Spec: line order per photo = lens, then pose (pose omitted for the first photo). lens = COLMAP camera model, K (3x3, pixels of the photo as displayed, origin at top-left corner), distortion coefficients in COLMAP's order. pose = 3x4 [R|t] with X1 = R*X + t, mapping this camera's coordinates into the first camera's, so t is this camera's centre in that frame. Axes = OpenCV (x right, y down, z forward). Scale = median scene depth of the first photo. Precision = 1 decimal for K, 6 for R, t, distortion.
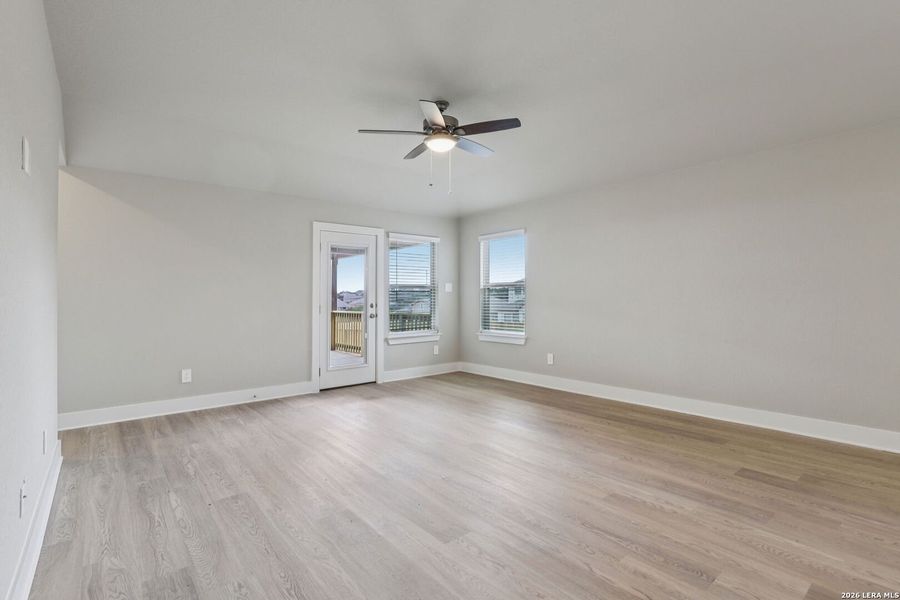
lens RADIAL K [[428.1, 0, 455.6], [0, 428.1, 287.4], [0, 0, 1]] dist [-0.005014, 0.000171]
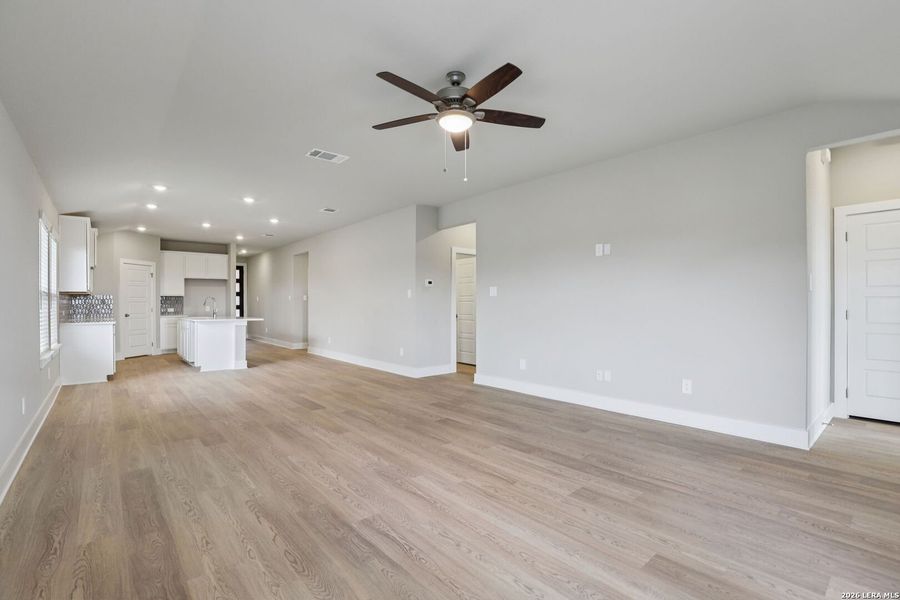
lens RADIAL K [[415.4, 0, 455.0], [0, 415.4, 296.5], [0, 0, 1]] dist [-0.033176, 0.007438]
pose [[-0.999777, 0.010515, -0.018316, -0.011763], [0.011285, 0.999033, -0.042487, 0.026974], [0.017851, -0.042684, -0.998929, 1.115813]]
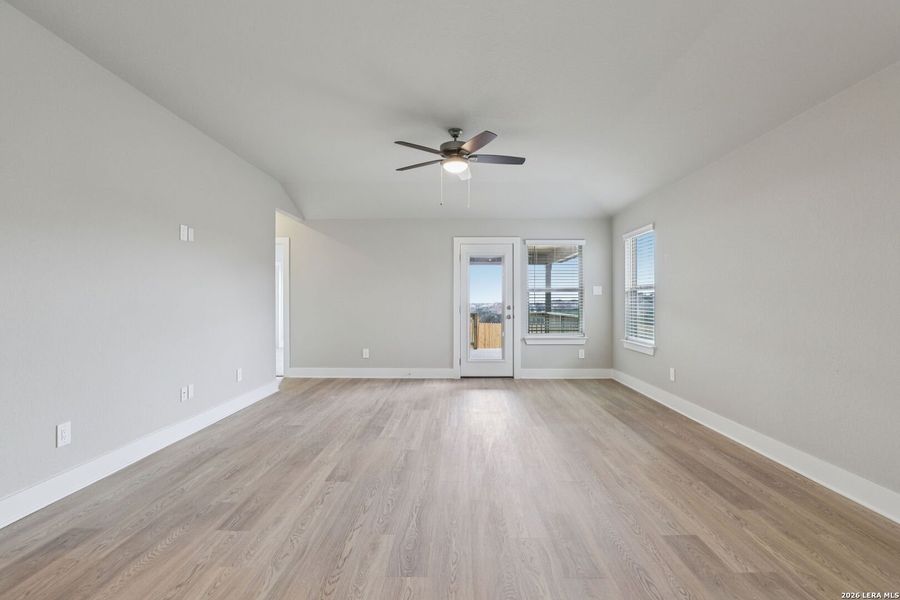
lens RADIAL K [[415.4, 0, 455.0], [0, 415.4, 296.5], [0, 0, 1]] dist [-0.033176, 0.007438]
pose [[0.758260, 0.001308, -0.651951, 0.414145], [0.010740, 0.999837, 0.014497, -0.003535], [0.651864, -0.017994, 0.758122, 0.100524]]
